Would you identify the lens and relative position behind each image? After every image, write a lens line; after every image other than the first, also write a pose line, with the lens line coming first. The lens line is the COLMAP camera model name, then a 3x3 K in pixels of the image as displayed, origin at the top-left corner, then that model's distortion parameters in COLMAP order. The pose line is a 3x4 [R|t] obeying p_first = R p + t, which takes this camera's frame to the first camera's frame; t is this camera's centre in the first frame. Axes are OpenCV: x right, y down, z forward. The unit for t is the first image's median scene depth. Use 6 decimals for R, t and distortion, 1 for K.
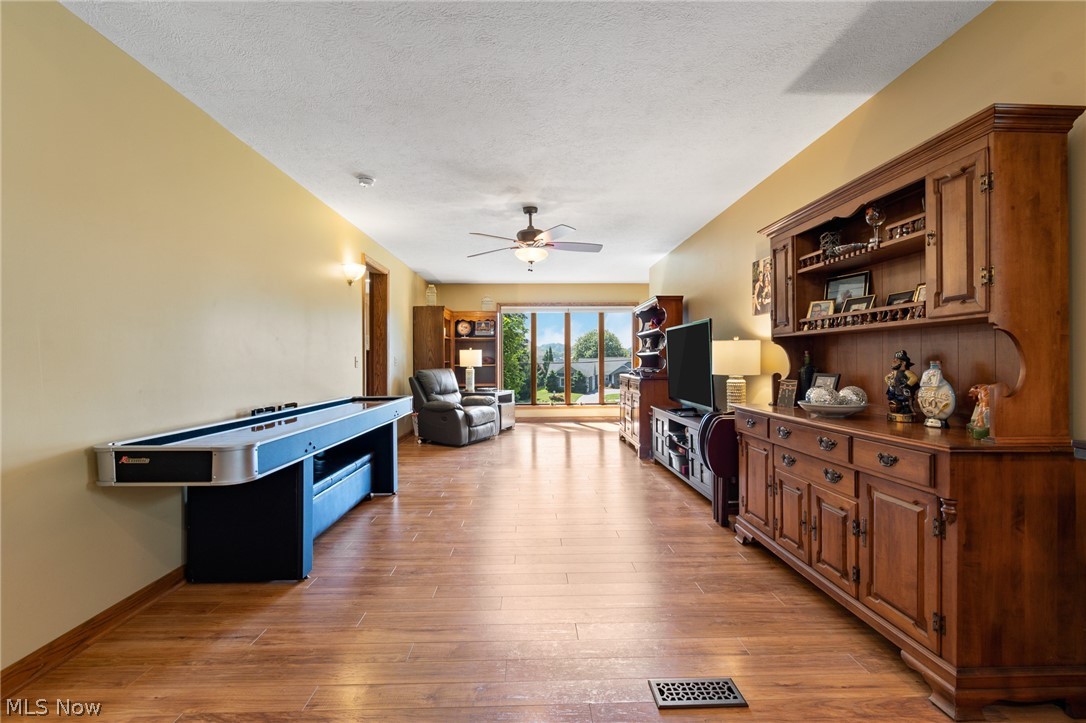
lens RADIAL K [[480.9, 0, 543.0], [0, 480.9, 361.5], [0, 0, 1]] dist [0.001033, 0.000231]
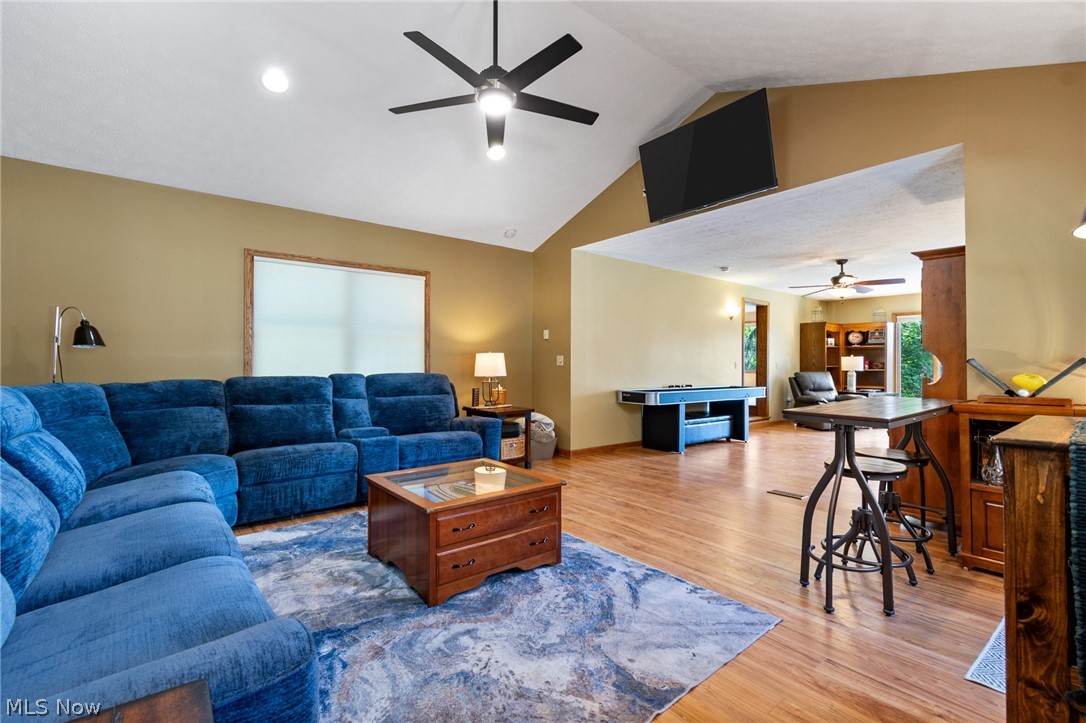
lens RADIAL K [[480.9, 0, 543.0], [0, 480.9, 361.5], [0, 0, 1]] dist [0.001033, 0.000231]
pose [[0.611432, 0.005248, -0.791280, 0.549262], [-0.011567, 0.999930, -0.002306, -0.000469], [0.791213, 0.010563, 0.611450, -0.571486]]
